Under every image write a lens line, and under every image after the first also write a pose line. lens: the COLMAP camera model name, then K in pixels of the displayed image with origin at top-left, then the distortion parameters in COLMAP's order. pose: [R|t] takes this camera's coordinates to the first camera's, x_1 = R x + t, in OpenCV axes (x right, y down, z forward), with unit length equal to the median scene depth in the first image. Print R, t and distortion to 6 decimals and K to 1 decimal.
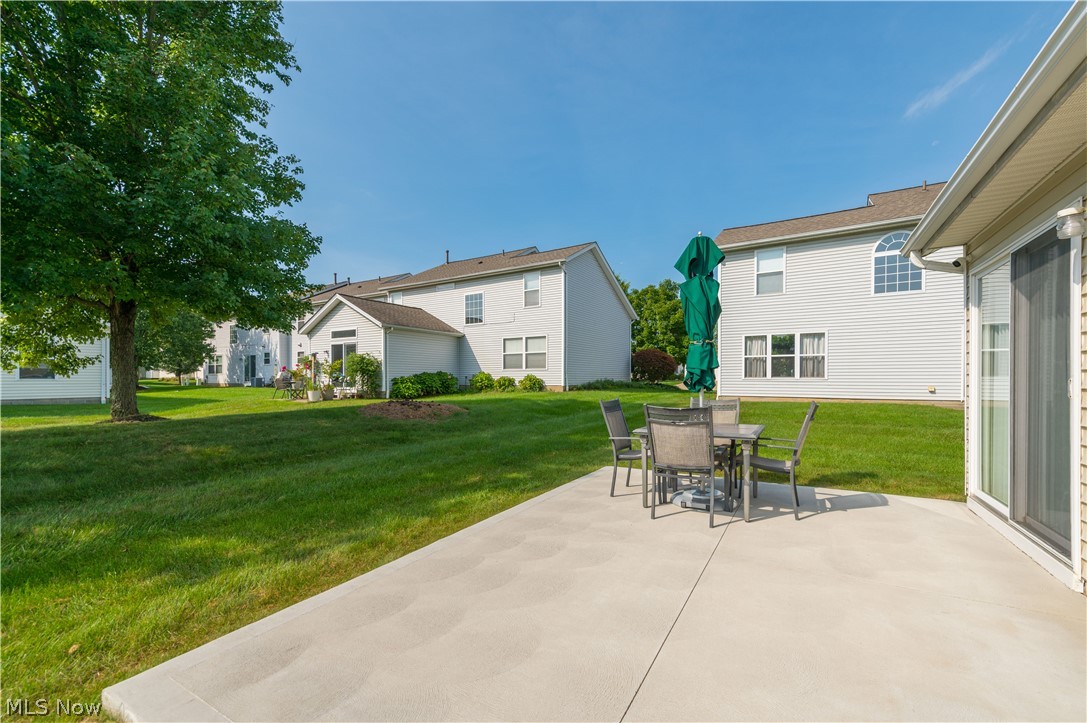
lens RADIAL K [[424.2, 0, 556.7], [0, 424.2, 384.0], [0, 0, 1]] dist [0.007280, -0.000428]
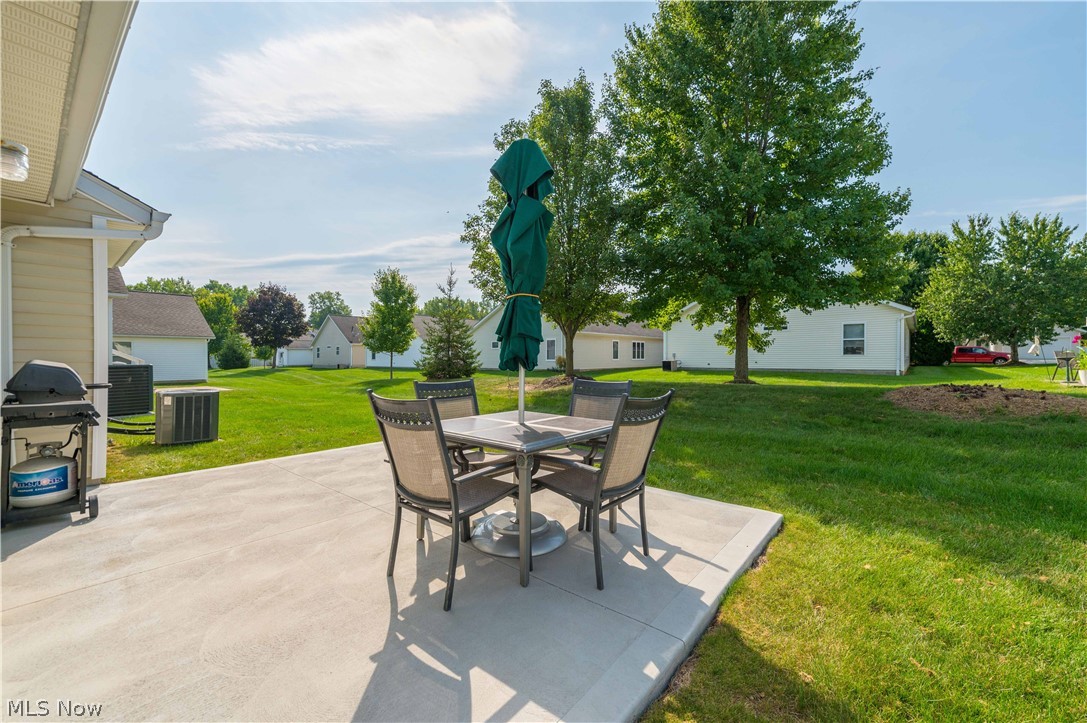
lens RADIAL K [[424.2, 0, 548.0], [0, 424.2, 356.7], [0, 0, 1]] dist [0.007280, -0.000428]
pose [[-0.147864, 0.004476, -0.988998, 0.967441], [-0.012554, 0.999901, 0.006402, -0.004061], [0.988928, 0.013363, -0.147793, 1.113616]]
